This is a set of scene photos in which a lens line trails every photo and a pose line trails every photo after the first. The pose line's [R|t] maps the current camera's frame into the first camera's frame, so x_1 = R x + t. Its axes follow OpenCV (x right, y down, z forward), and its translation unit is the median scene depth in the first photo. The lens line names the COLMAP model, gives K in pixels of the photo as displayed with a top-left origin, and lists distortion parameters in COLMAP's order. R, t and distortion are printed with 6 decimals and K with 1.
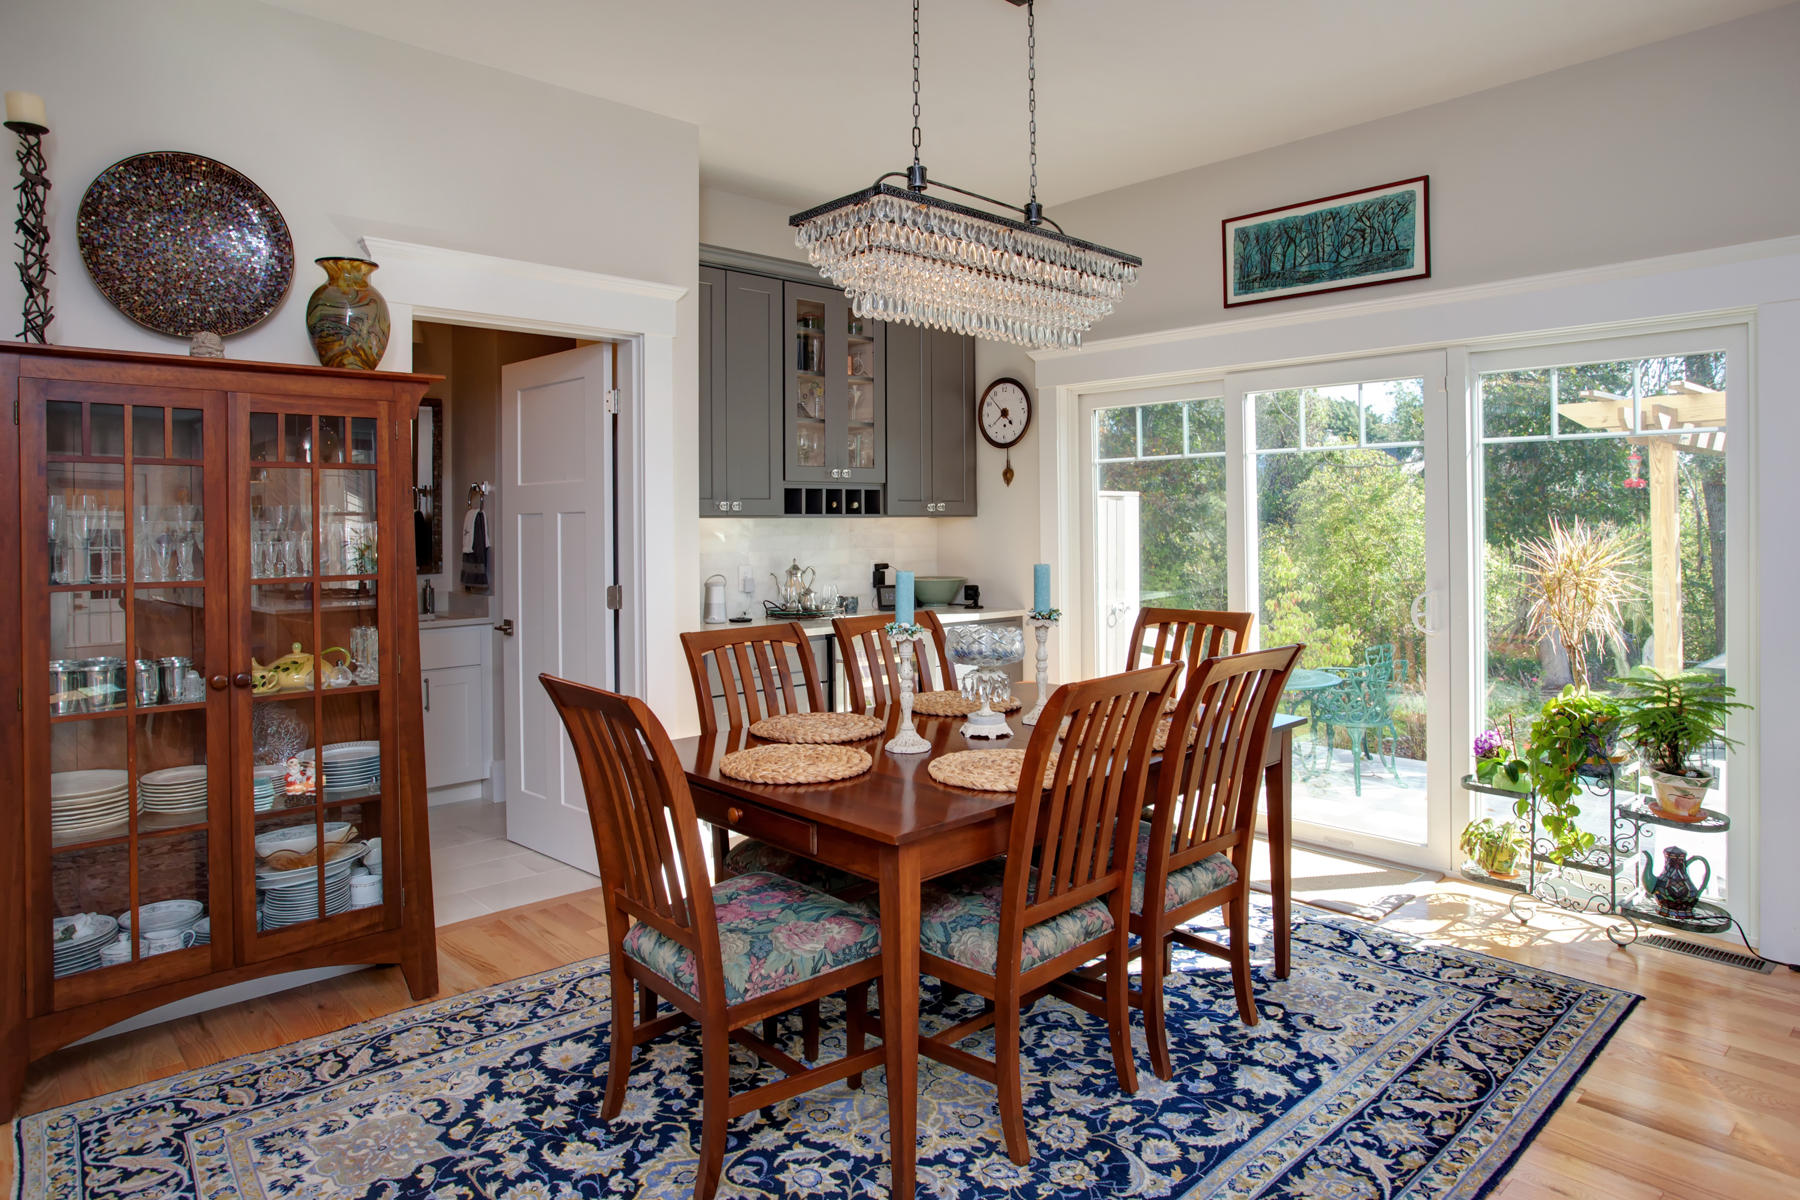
lens RADIAL K [[1083.9, 0, 876.4], [0, 1083.9, 507.8], [0, 0, 1]] dist [-0.005038, 0.000346]
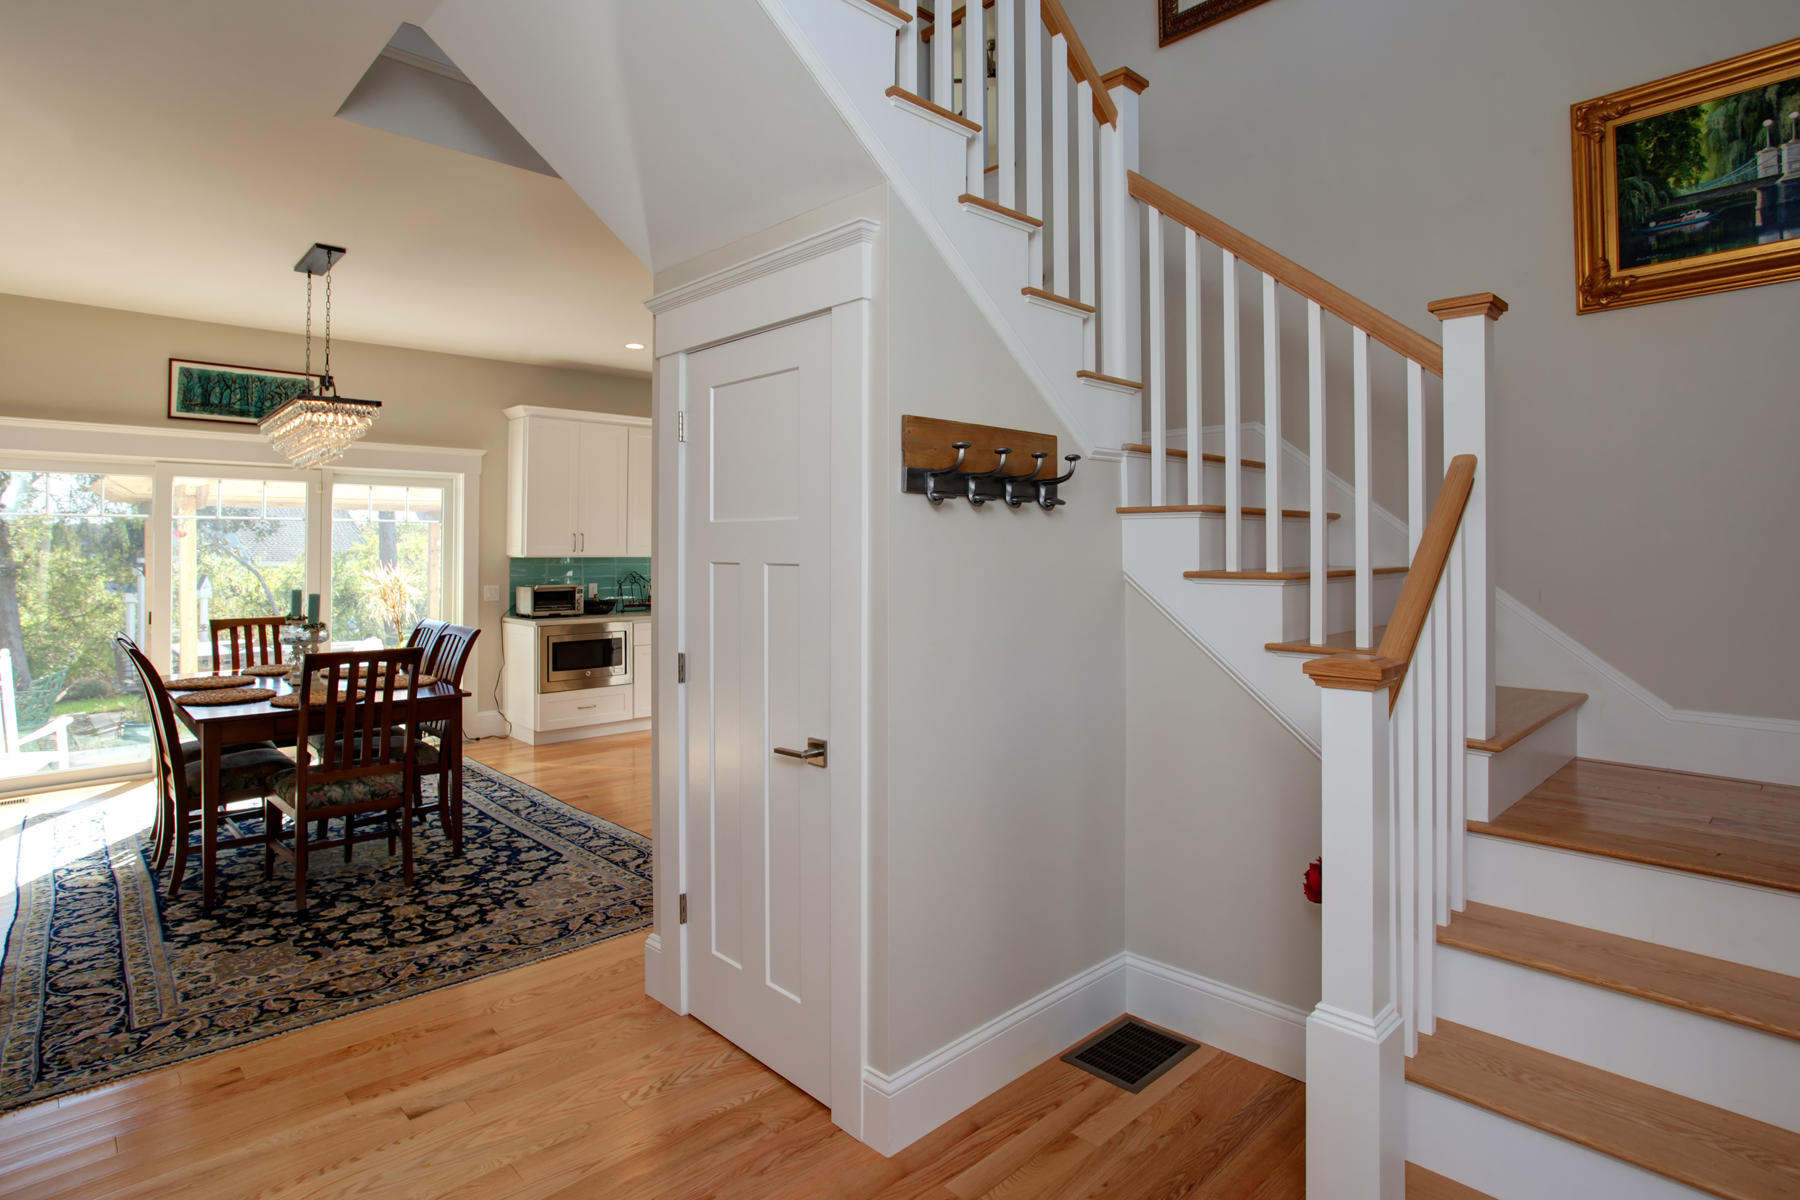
lens RADIAL K [[924.1, 0, 870.5], [0, 924.1, 543.3], [0, 0, 1]] dist [0.002453, 0.000314]
pose [[-0.005287, 0.012344, 0.999910, -1.577558], [-0.001797, 0.999922, -0.012354, -0.001710], [-0.999984, -0.001862, -0.005265, 0.093894]]
